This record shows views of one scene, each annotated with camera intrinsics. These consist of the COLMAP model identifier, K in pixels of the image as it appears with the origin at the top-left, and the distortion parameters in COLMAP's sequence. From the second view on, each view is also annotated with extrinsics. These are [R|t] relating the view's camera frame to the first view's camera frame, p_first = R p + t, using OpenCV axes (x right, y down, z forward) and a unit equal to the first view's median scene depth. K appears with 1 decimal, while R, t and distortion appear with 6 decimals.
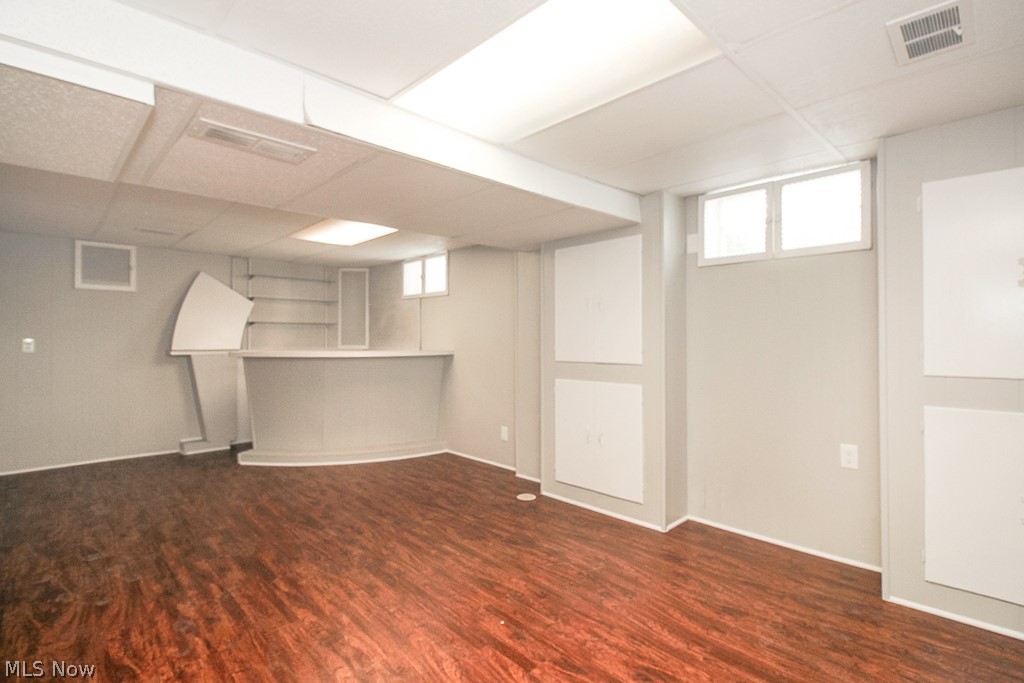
lens RADIAL K [[476.2, 0, 505.6], [0, 476.2, 337.7], [0, 0, 1]] dist [0.009709, -0.007693]
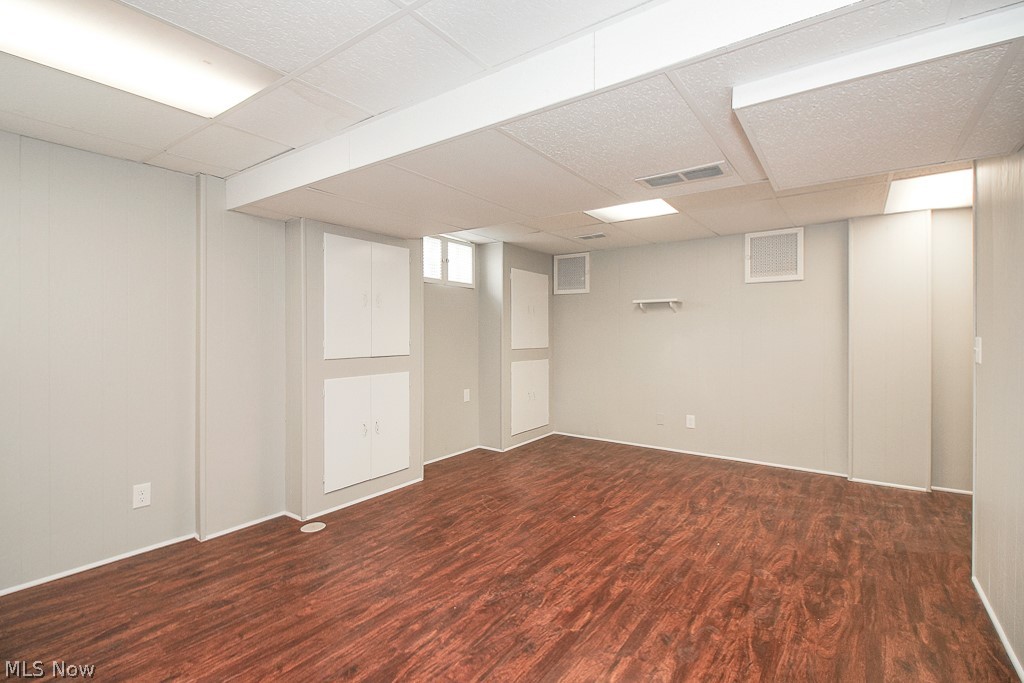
lens RADIAL K [[476.2, 0, 505.0], [0, 476.2, 337.0], [0, 0, 1]] dist [0.009709, -0.007693]
pose [[-0.167569, -0.008902, 0.985820, -1.205904], [-0.000507, 0.999960, 0.008944, -0.001217], [-0.985860, 0.000999, -0.167567, 1.197408]]
